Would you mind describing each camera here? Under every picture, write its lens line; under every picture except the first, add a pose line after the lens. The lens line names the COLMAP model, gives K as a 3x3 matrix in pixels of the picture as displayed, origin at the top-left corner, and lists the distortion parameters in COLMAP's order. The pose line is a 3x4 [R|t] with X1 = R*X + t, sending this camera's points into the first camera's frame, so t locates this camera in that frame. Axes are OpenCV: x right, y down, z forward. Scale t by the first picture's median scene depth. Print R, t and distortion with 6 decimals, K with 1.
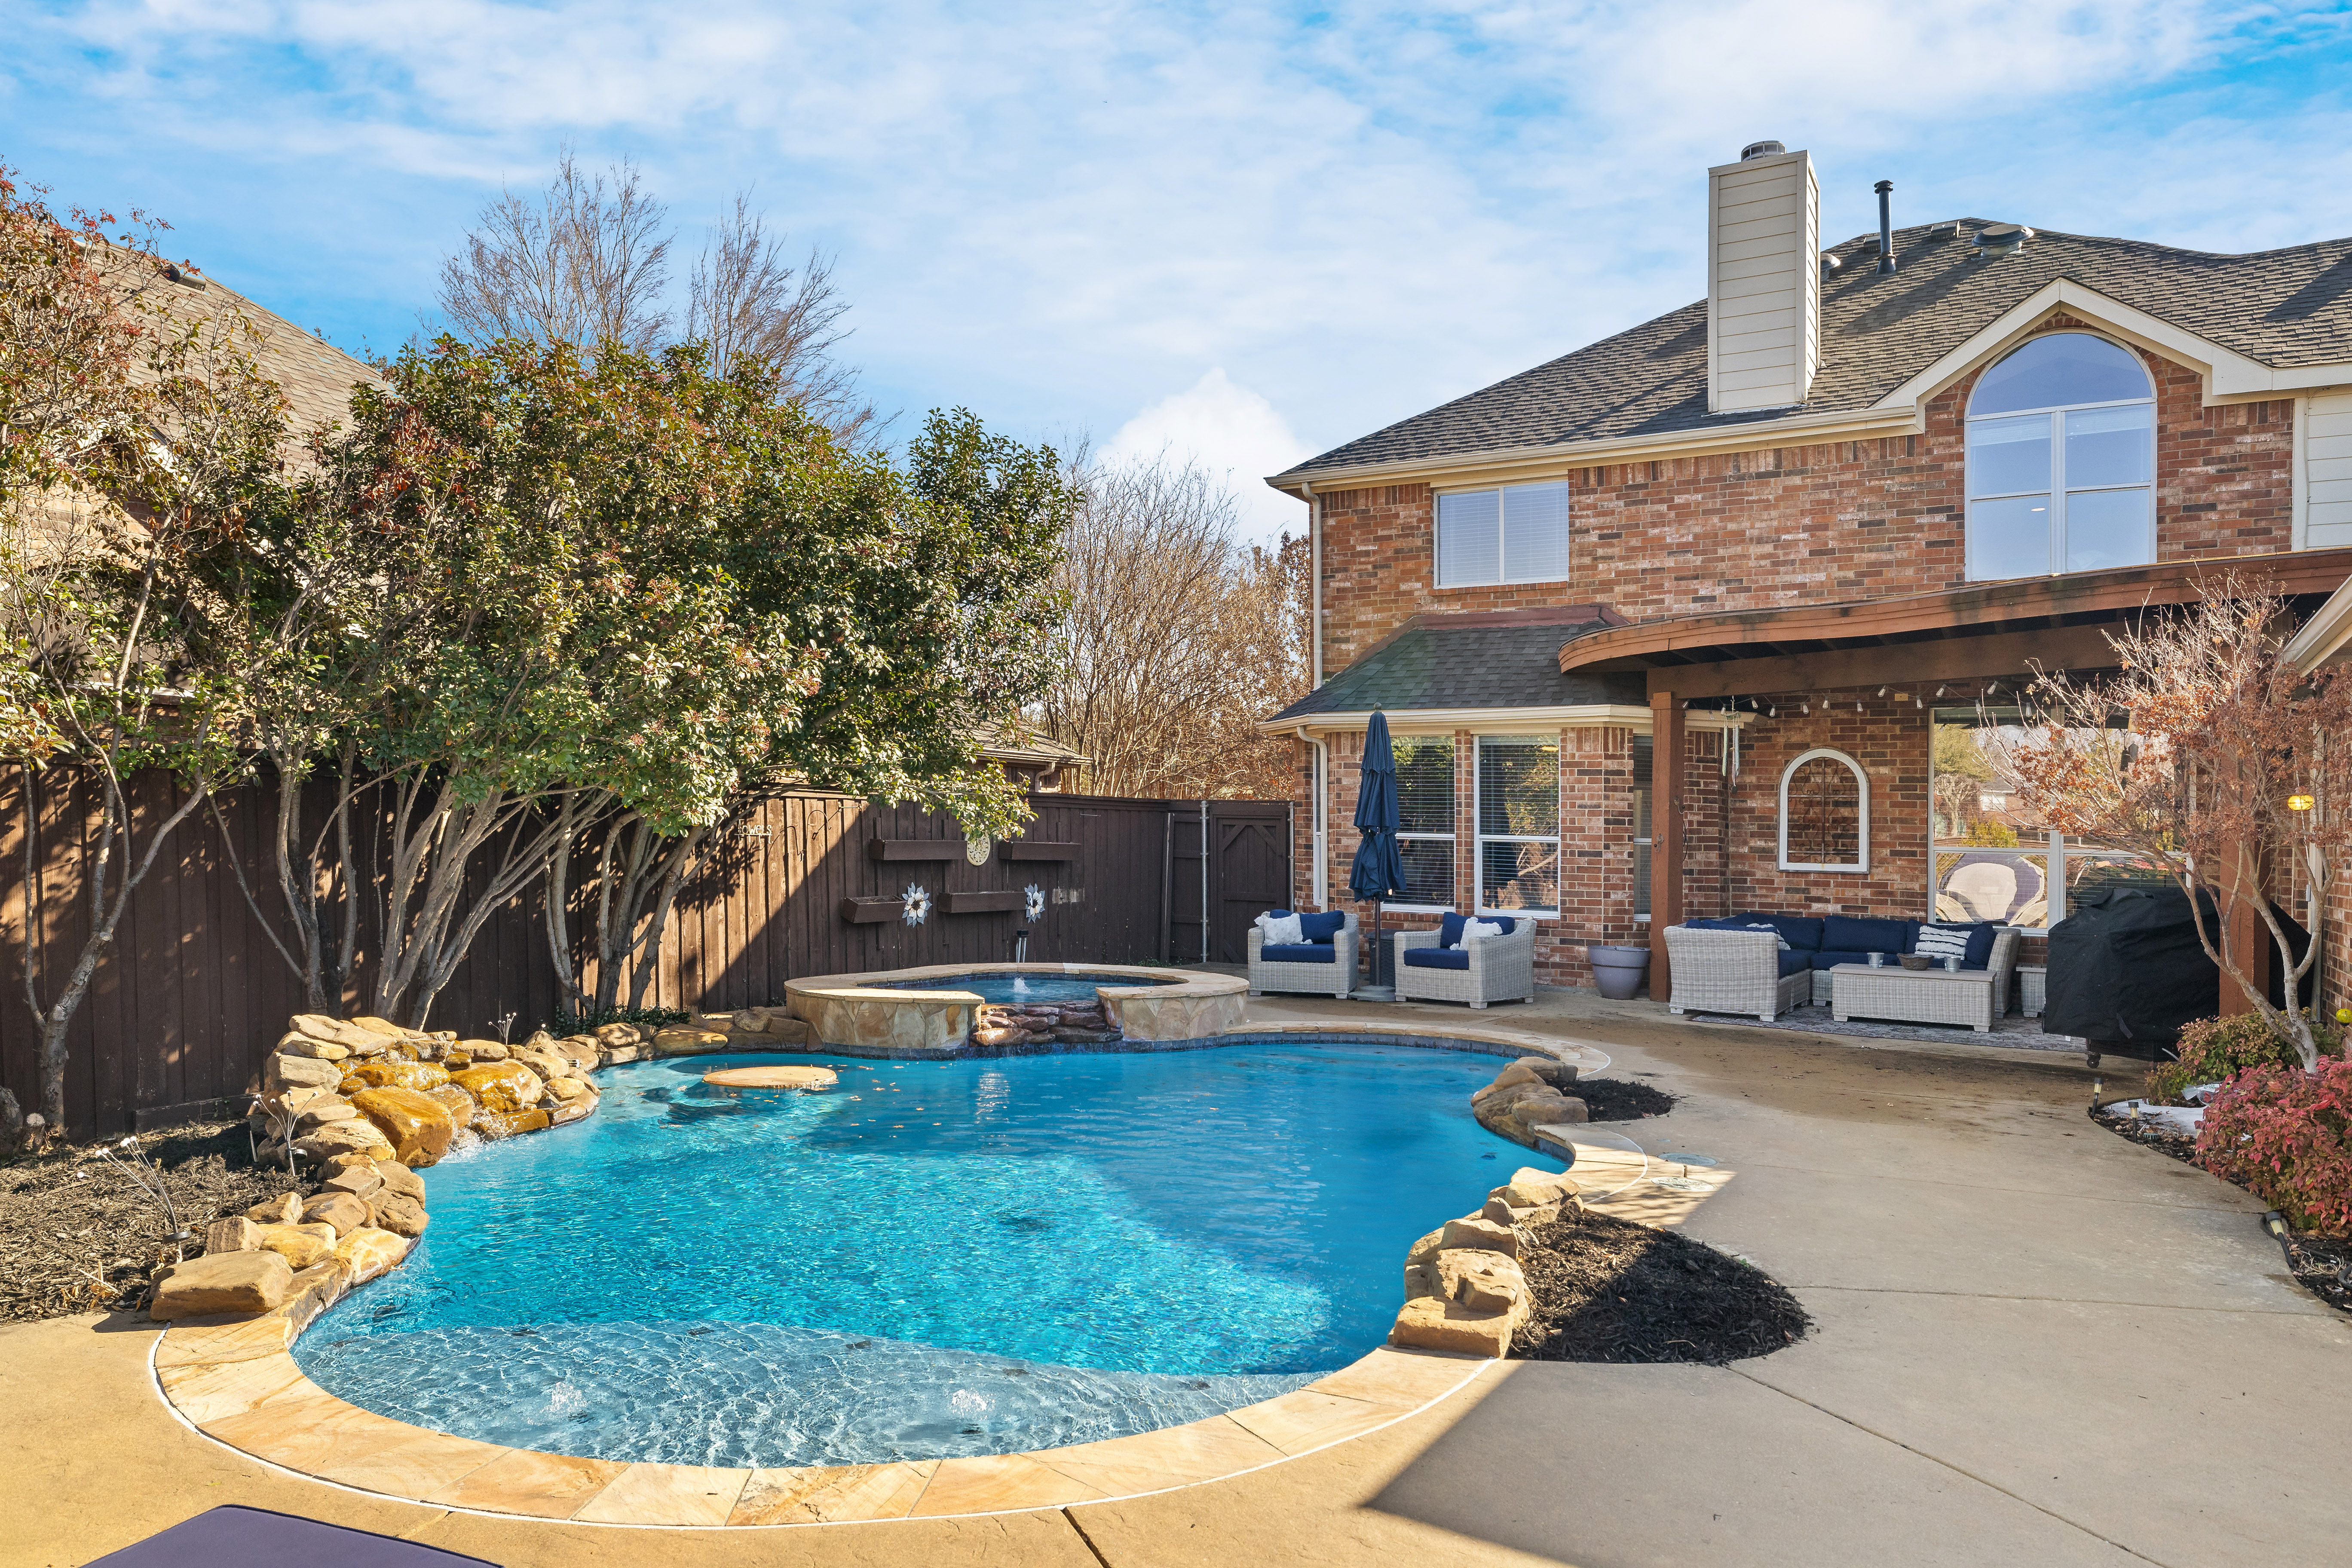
lens RADIAL K [[1569.8, 0, 1177.4], [0, 1569.8, 800.7], [0, 0, 1]] dist [0.000324, 0.000813]
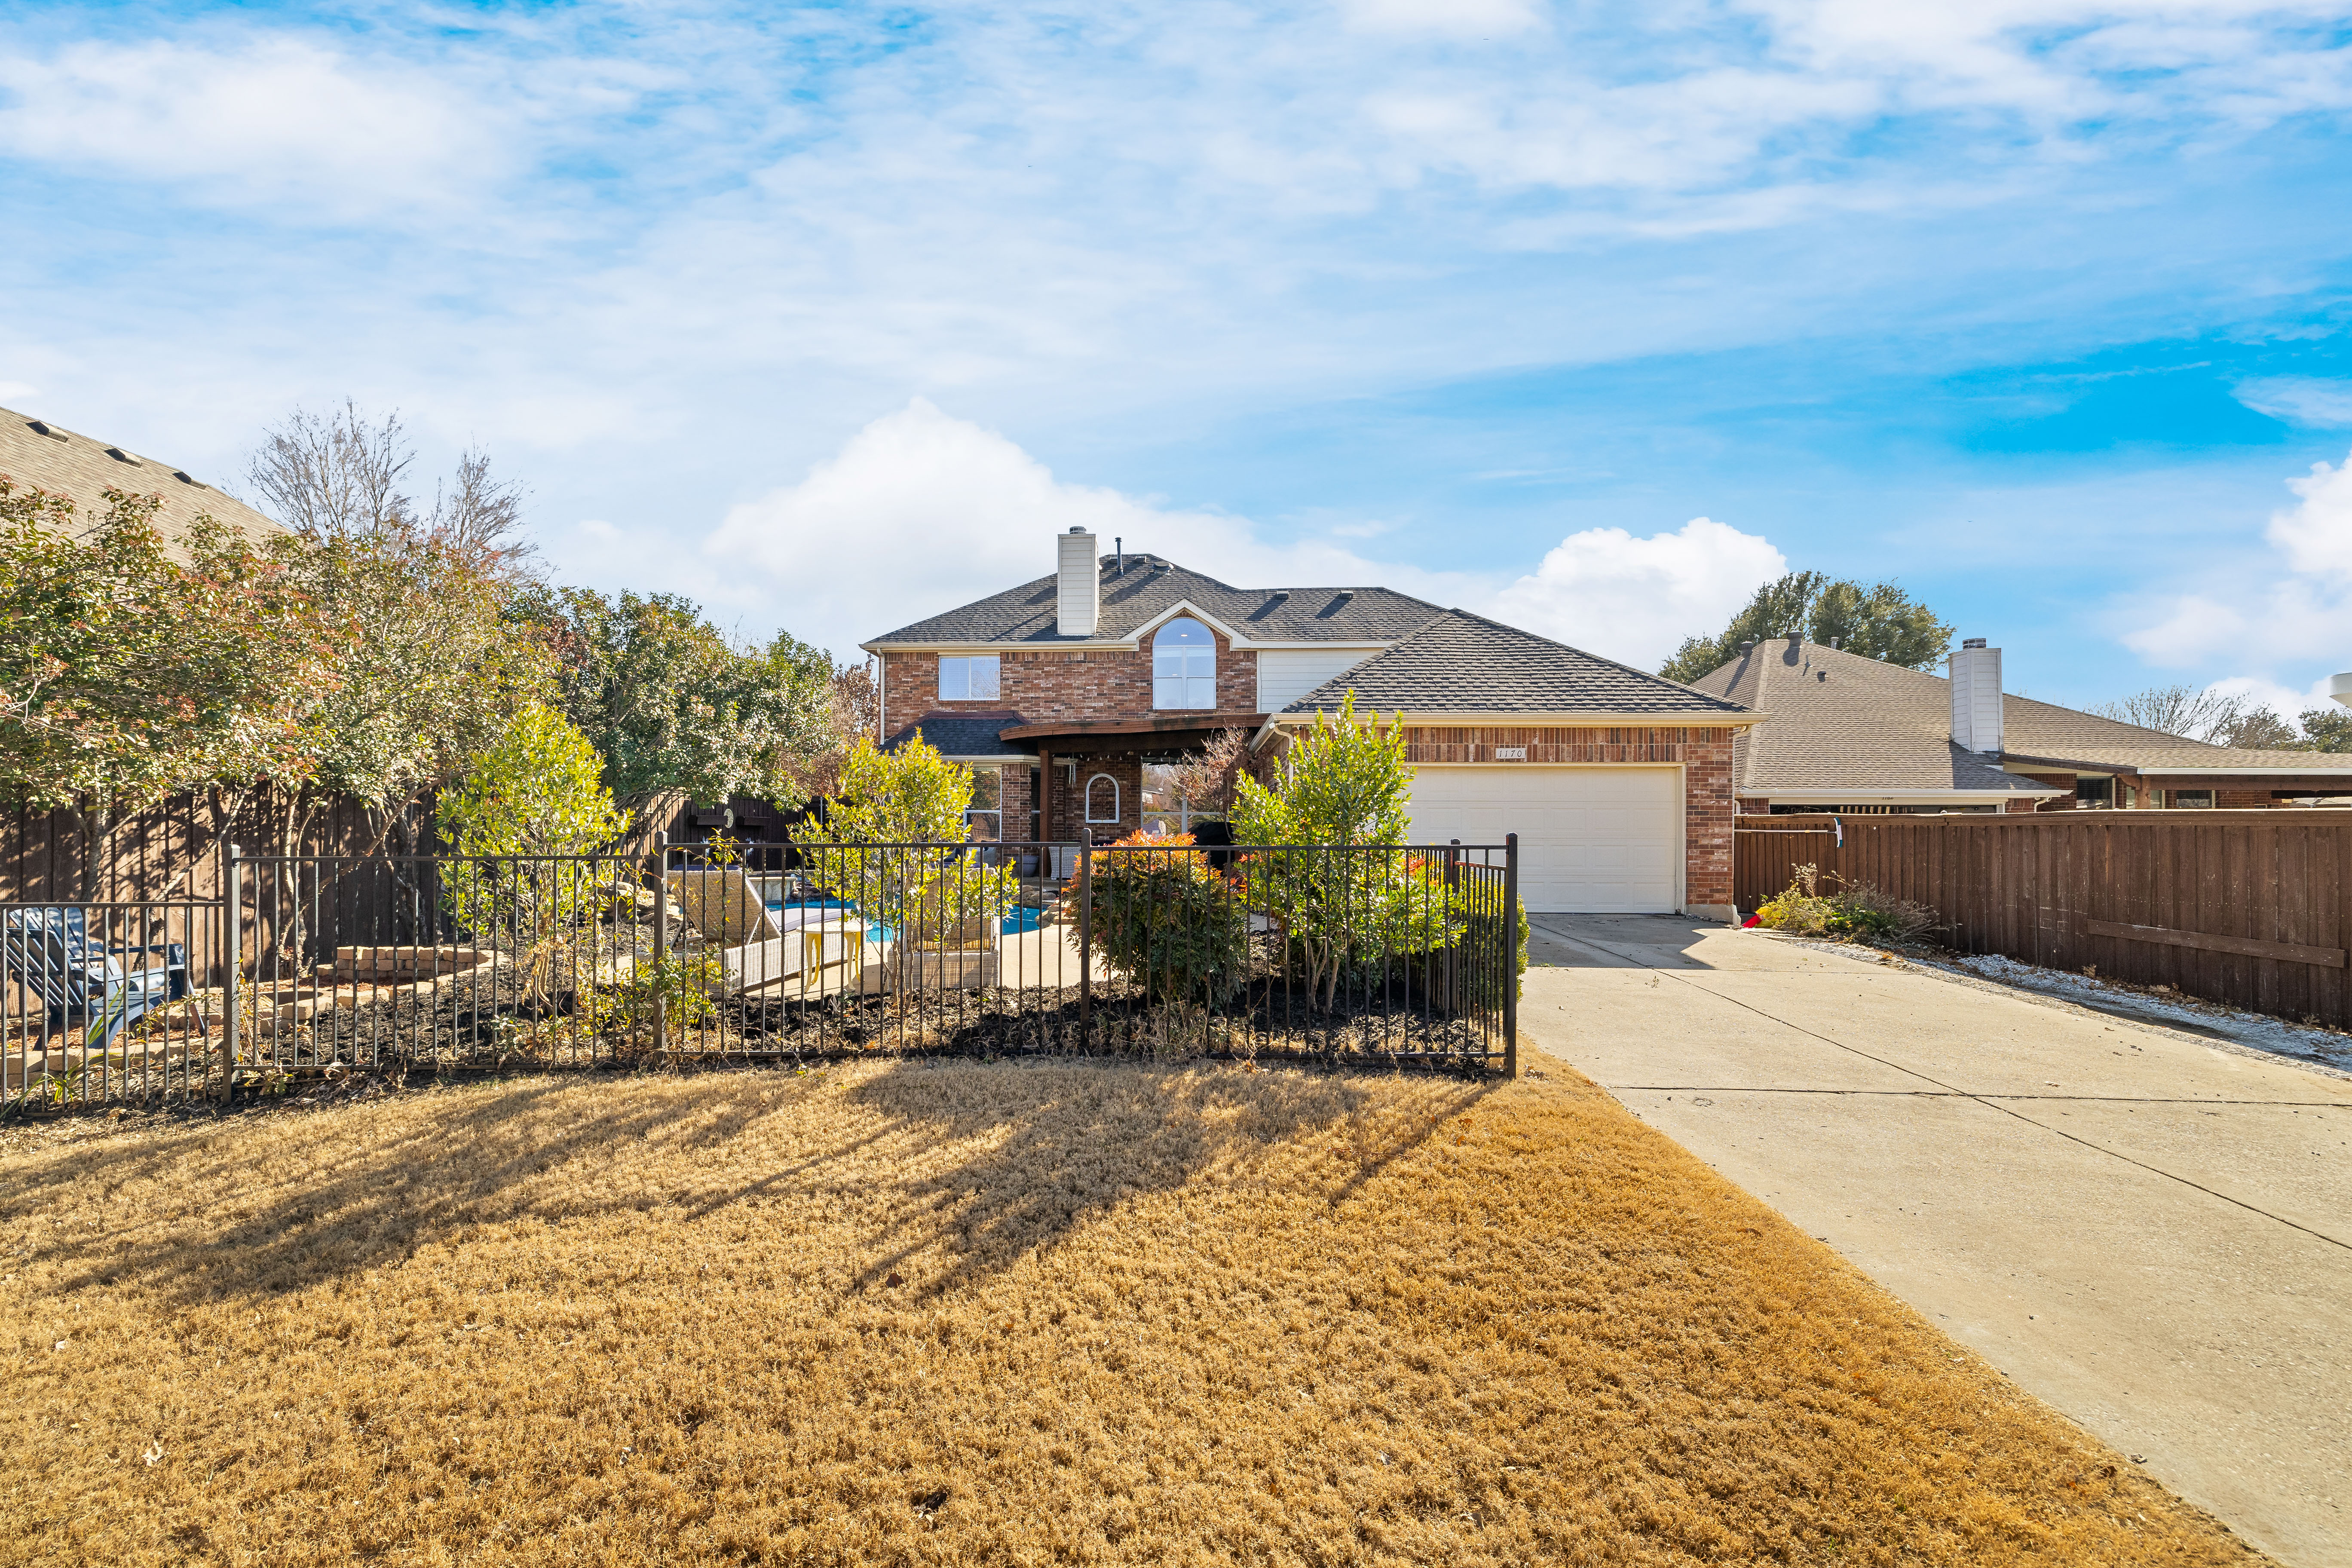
lens RADIAL K [[974.1, 0, 1174.8], [0, 974.1, 788.9], [0, 0, 1]] dist [-0.000990, 0.000032]
pose [[0.872887, -0.002246, 0.487917, -0.237809], [0.009169, 0.999888, -0.011801, 0.010212], [-0.487836, 0.014775, 0.872810, -0.394384]]
